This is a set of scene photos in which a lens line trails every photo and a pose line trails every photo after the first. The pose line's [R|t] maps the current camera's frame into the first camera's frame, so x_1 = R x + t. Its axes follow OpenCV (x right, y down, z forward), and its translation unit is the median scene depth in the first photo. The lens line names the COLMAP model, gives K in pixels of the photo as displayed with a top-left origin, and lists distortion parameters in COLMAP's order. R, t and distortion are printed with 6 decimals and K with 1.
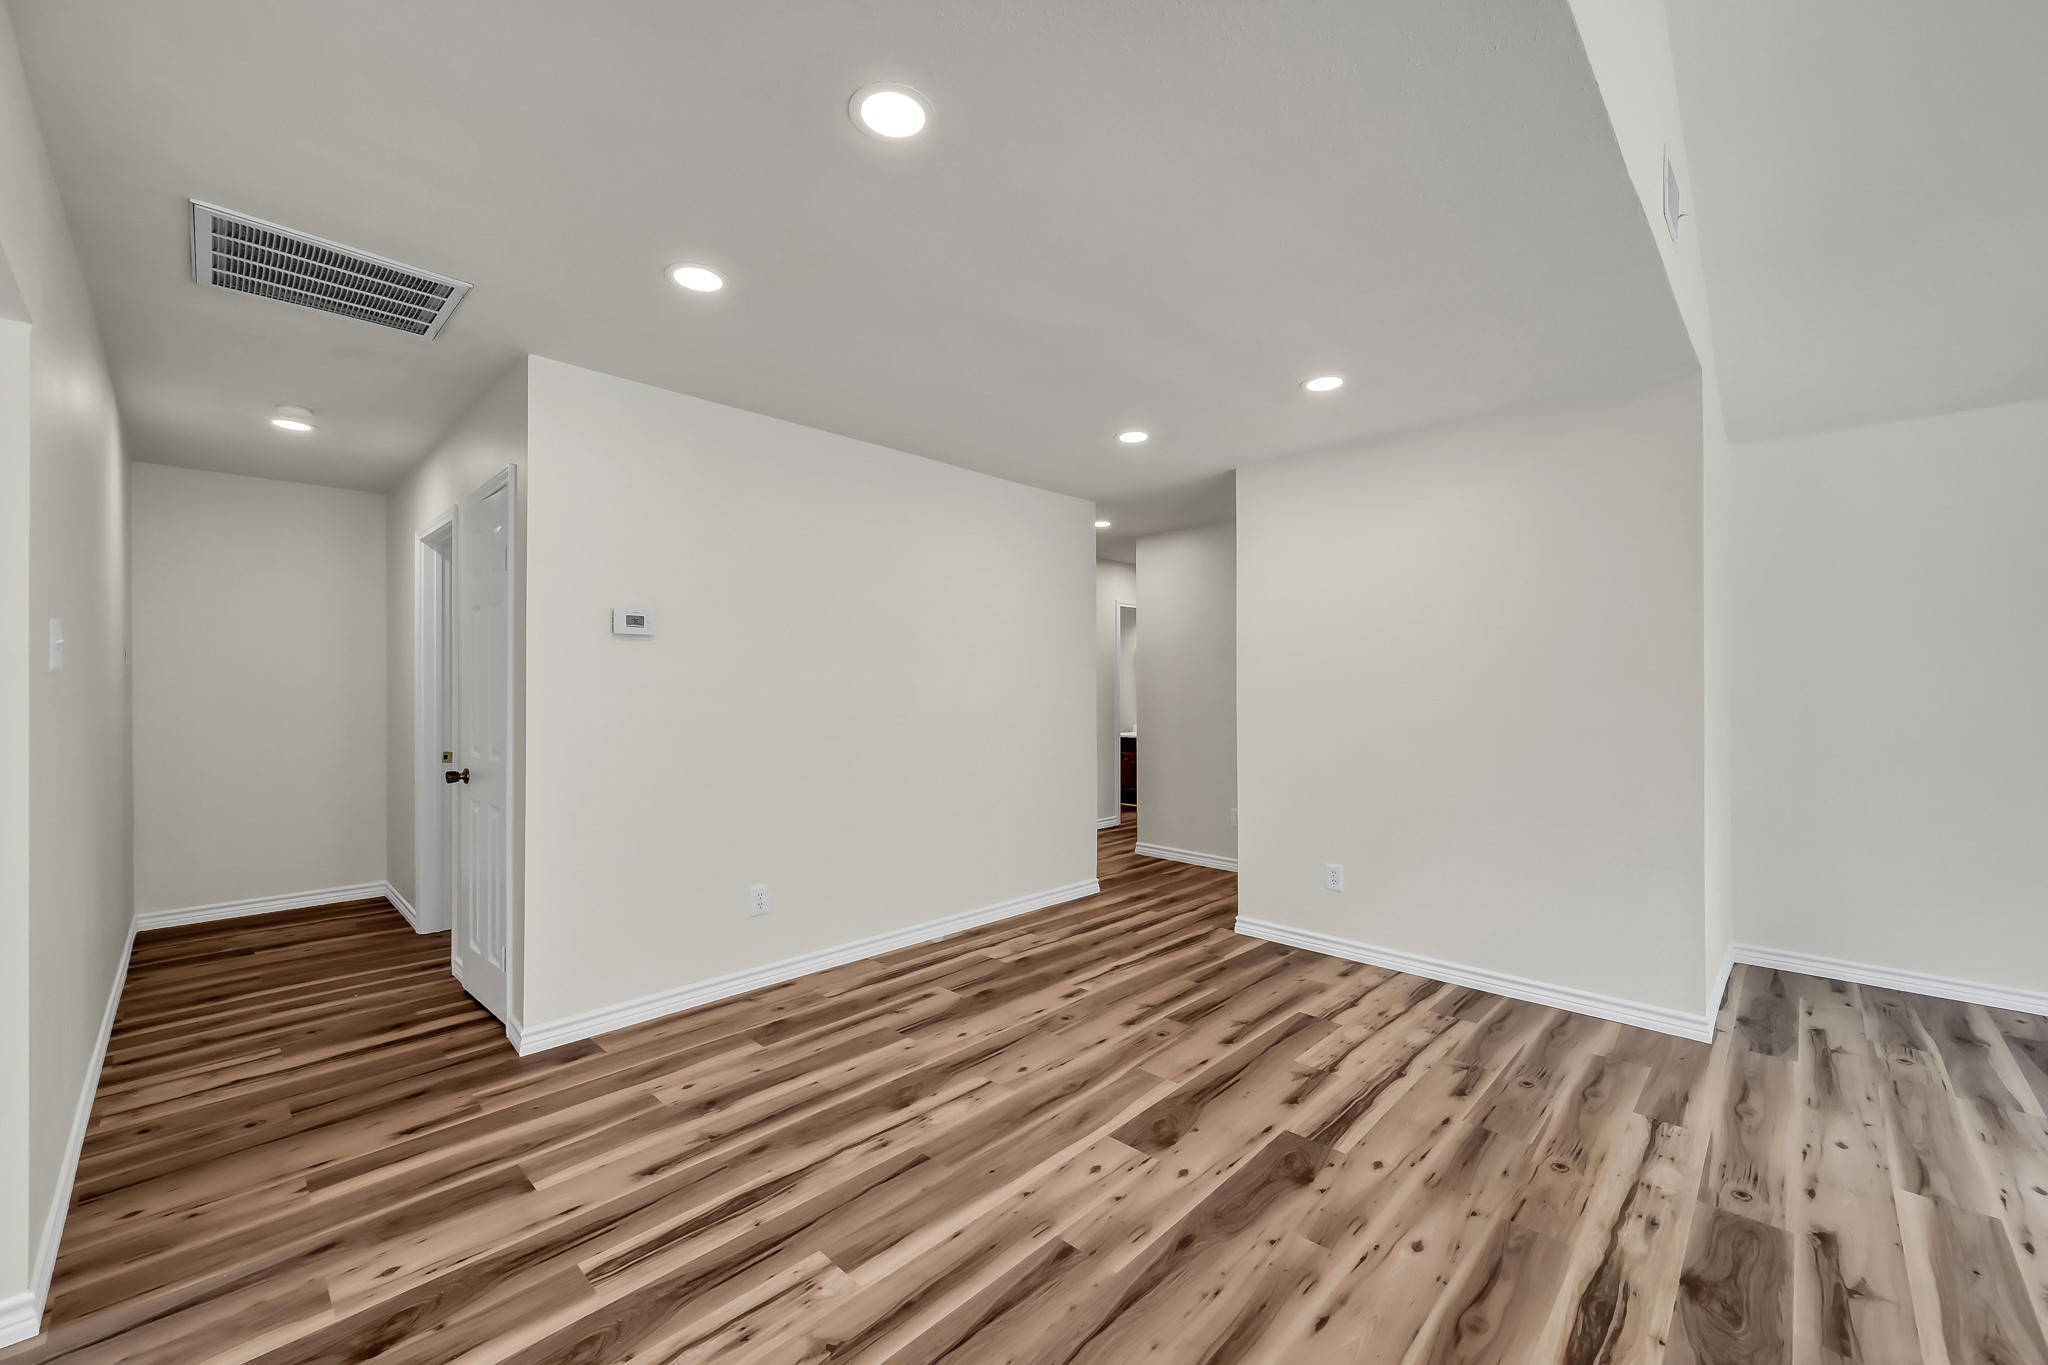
lens RADIAL K [[796.3, 0, 1013.7], [0, 796.3, 675.0], [0, 0, 1]] dist [-0.001415, -0.000679]
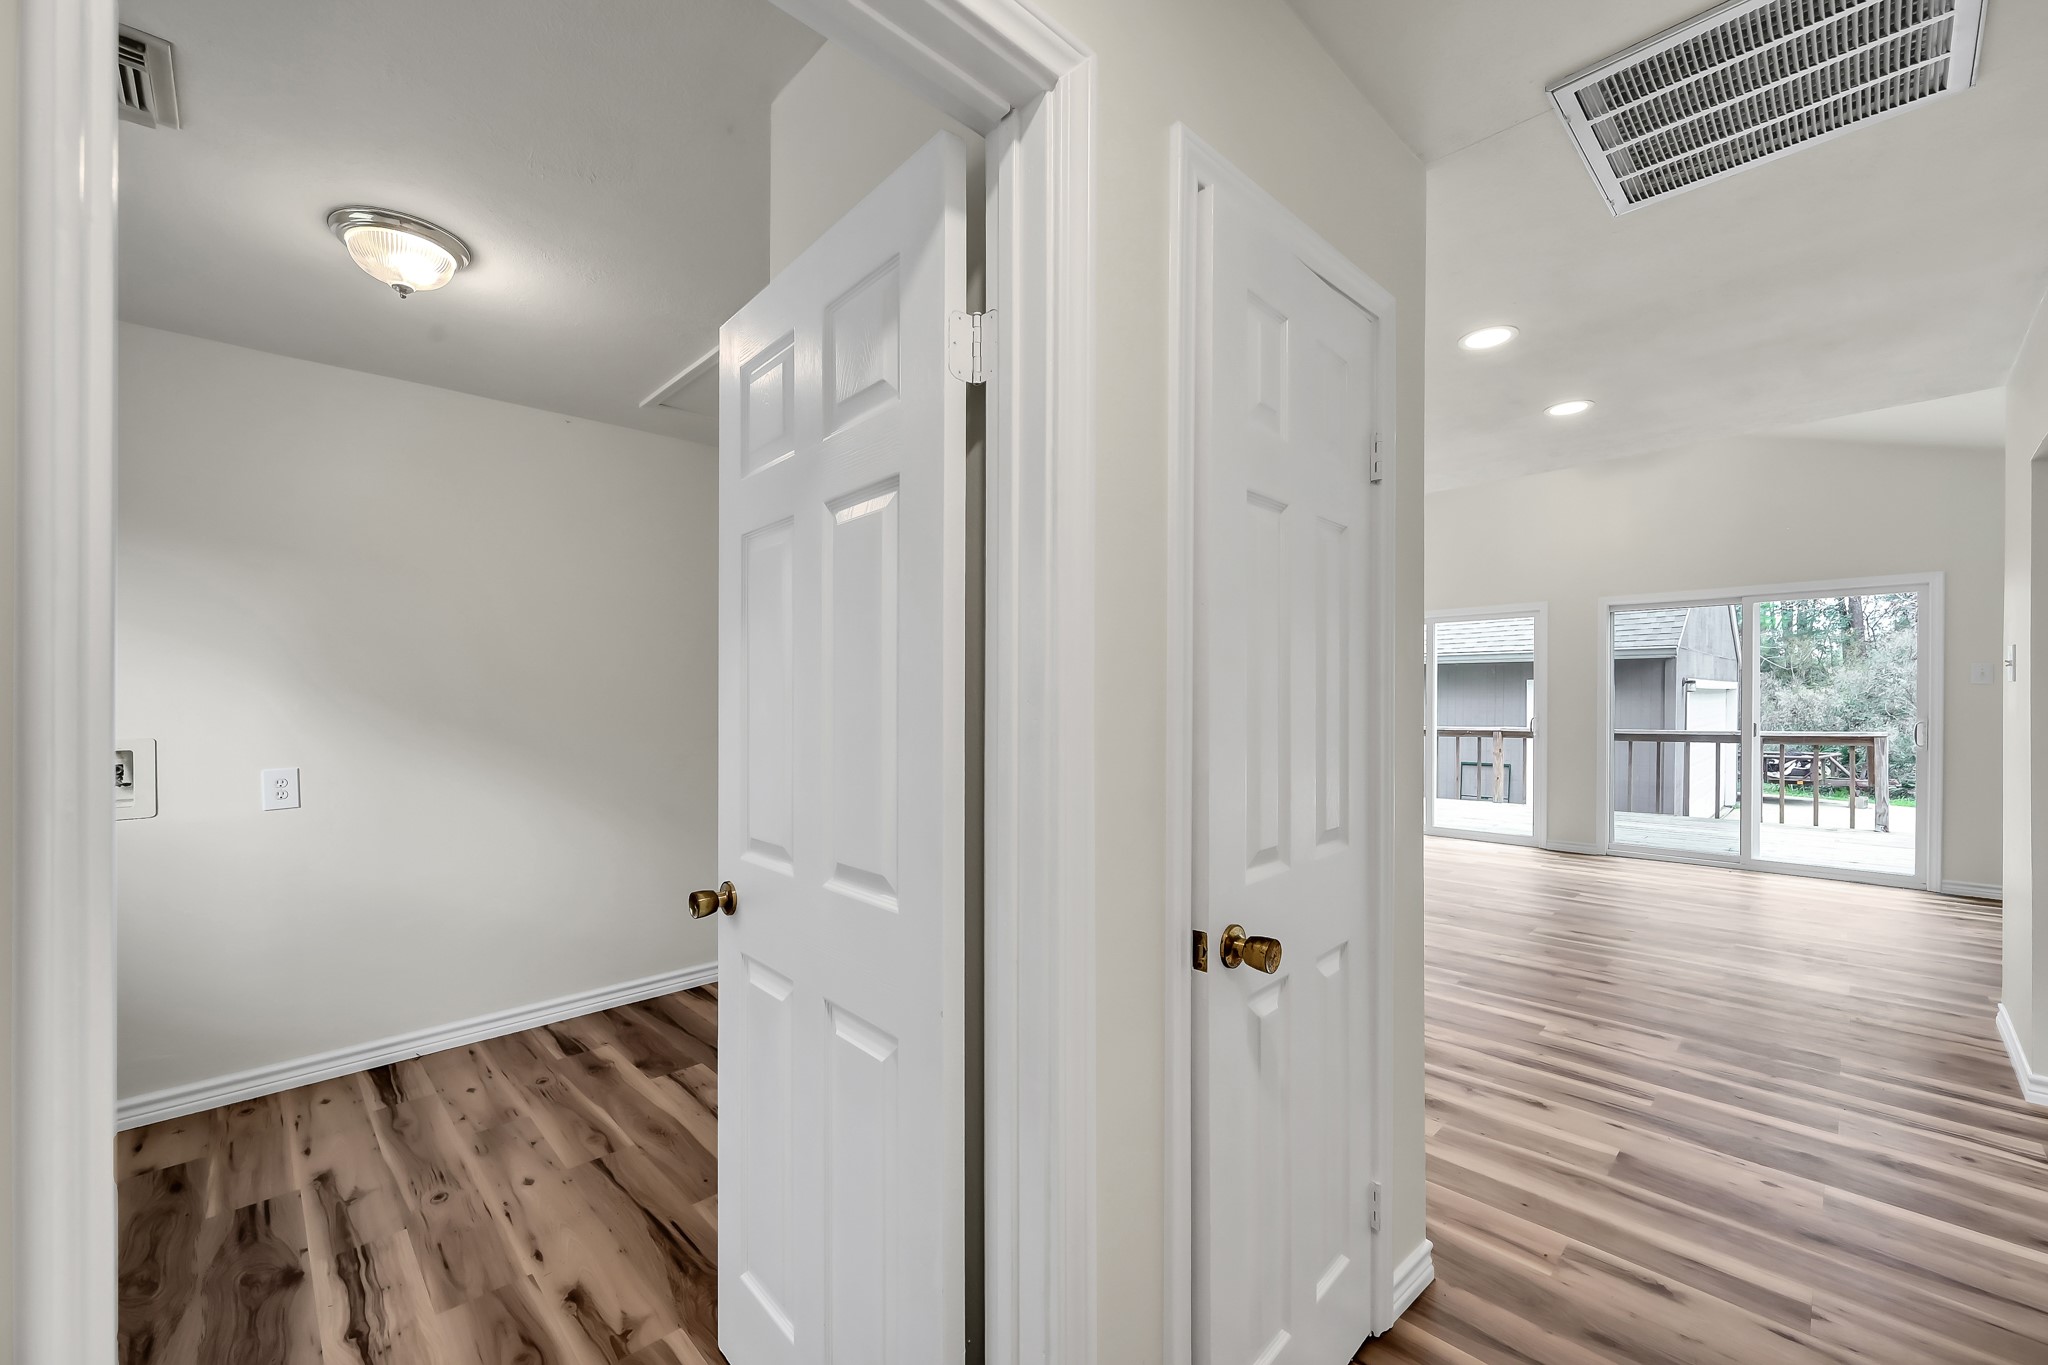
lens RADIAL K [[796.3, 0, 1017.0], [0, 796.3, 701.4], [0, 0, 1]] dist [-0.001415, -0.000679]
pose [[0.045264, -0.000698, 0.998975, -1.601046], [-0.011338, 0.999935, 0.001213, 0.018826], [-0.998911, -0.011381, 0.045253, 1.642835]]
